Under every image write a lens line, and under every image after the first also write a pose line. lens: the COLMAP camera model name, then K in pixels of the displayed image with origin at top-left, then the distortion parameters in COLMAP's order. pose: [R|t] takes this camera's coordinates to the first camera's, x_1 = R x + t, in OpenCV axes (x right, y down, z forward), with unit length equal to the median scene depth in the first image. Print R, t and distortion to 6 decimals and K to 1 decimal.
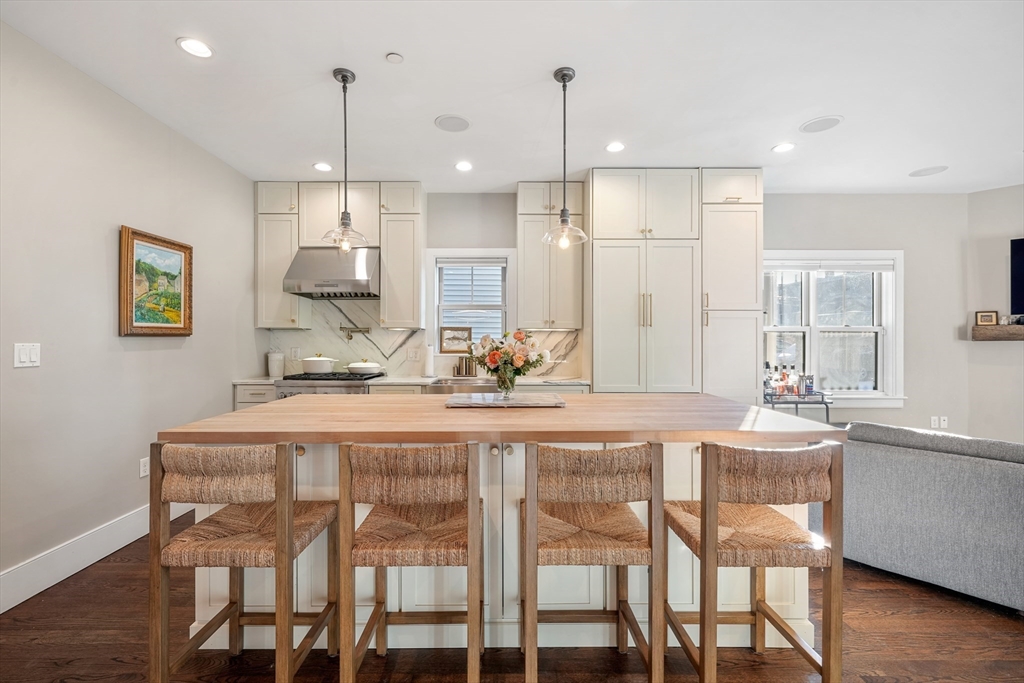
lens RADIAL K [[433.2, 0, 514.4], [0, 433.2, 339.4], [0, 0, 1]] dist [-0.000456, -0.000017]
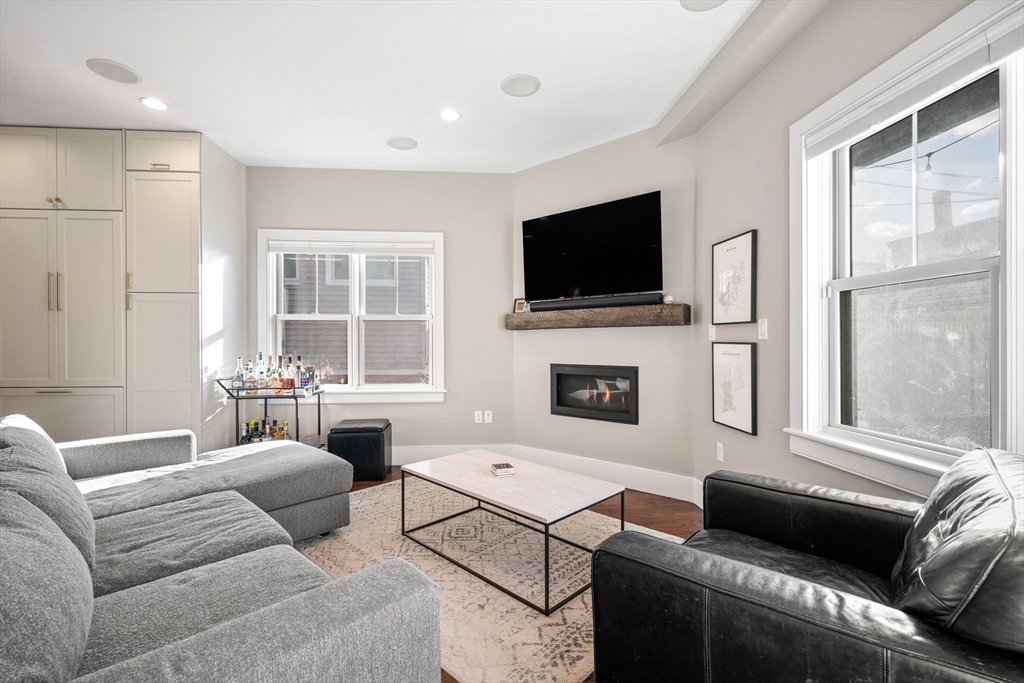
lens RADIAL K [[442.3, 0, 511.5], [0, 442.3, 341.9], [0, 0, 1]] dist [-0.004624, -0.000244]
pose [[0.996122, -0.002390, 0.087945, 1.124430], [0.002384, 0.999997, 0.000172, 0.033743], [-0.087945, 0.000038, 0.996125, 0.048031]]
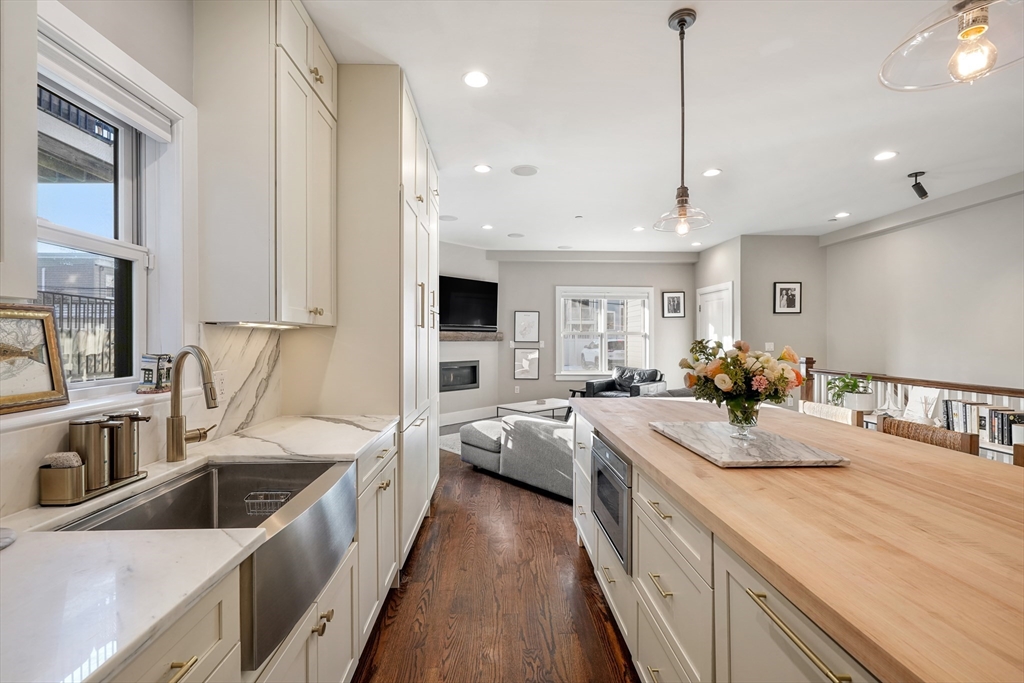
lens RADIAL K [[442.3, 0, 510.2], [0, 442.3, 335.4], [0, 0, 1]] dist [-0.004624, -0.000244]
pose [[-0.034934, 0.005466, 0.999375, -0.449928], [-0.004068, 0.999976, -0.005612, -0.011844], [-0.999381, -0.004261, -0.034911, 0.864120]]
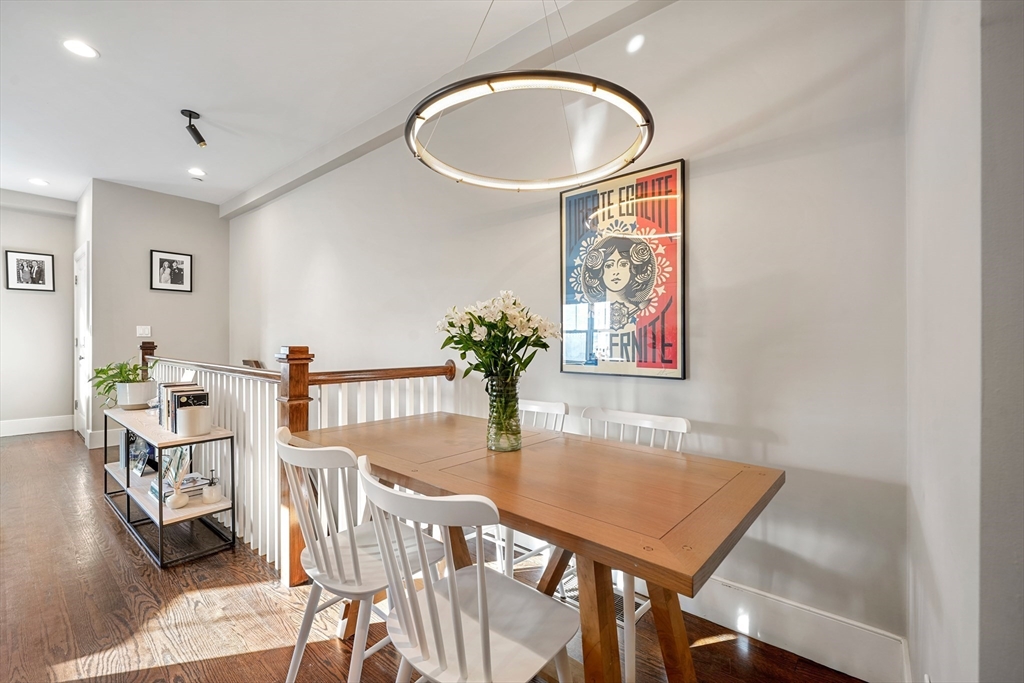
lens RADIAL K [[433.2, 0, 507.9], [0, 433.2, 349.3], [0, 0, 1]] dist [-0.000456, -0.000017]
pose [[-0.770685, -0.019940, 0.636904, -0.470992], [-0.012271, 0.999789, 0.016452, 0.036116], [-0.637098, 0.004864, -0.770768, 0.137857]]
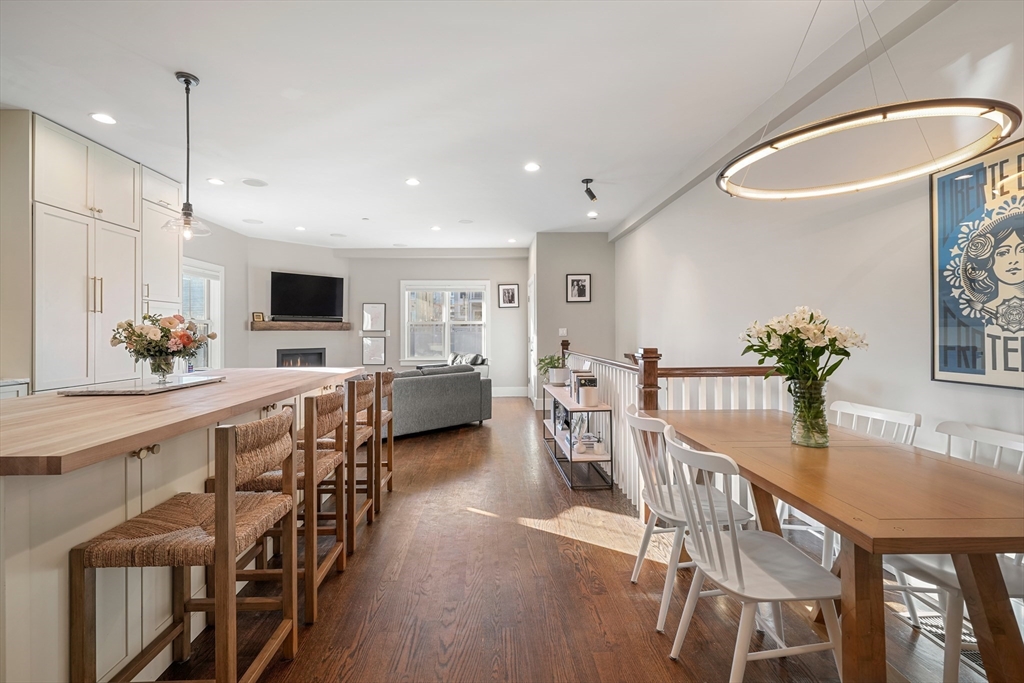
lens RADIAL K [[433.2, 0, 495.3], [0, 433.2, 334.6], [0, 0, 1]] dist [-0.000456, -0.000017]
pose [[-0.024282, -0.004856, 0.999693, -0.641957], [0.005929, 0.999970, 0.005002, 0.017644], [-0.999688, 0.006049, -0.024252, 0.165639]]
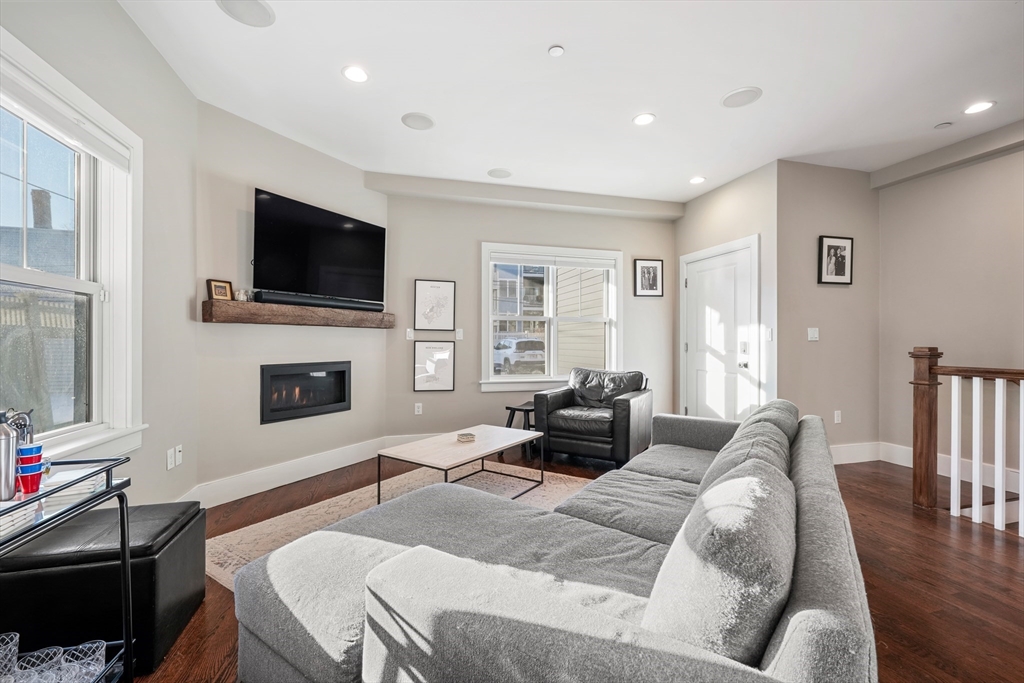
lens RADIAL K [[433.2, 0, 509.1], [0, 433.2, 342.5], [0, 0, 1]] dist [-0.000456, -0.000017]
pose [[-0.261643, -0.000989, 0.965164, 0.335992], [-0.002185, 0.999998, 0.000433, 0.038659], [-0.965162, -0.001996, -0.261645, 0.833912]]
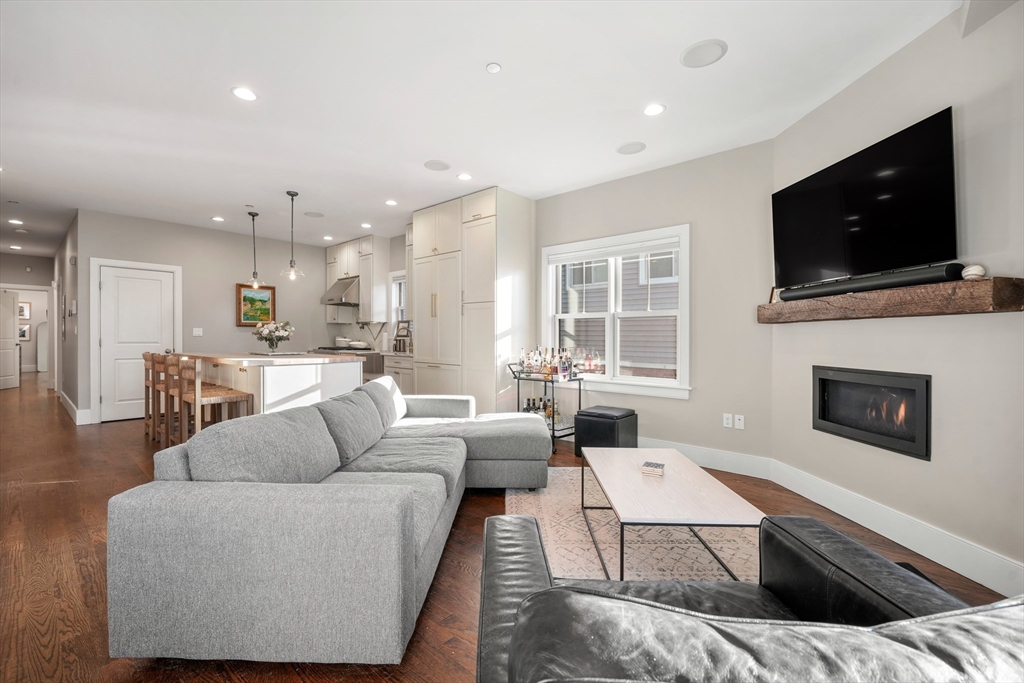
lens RADIAL K [[433.2, 0, 514.2], [0, 433.2, 339.0], [0, 0, 1]] dist [-0.000456, -0.000017]
pose [[0.756256, 0.005804, -0.654250, 1.419116], [-0.003814, 0.999983, 0.004462, 0.034464], [0.654265, -0.000879, 0.756265, 0.098868]]
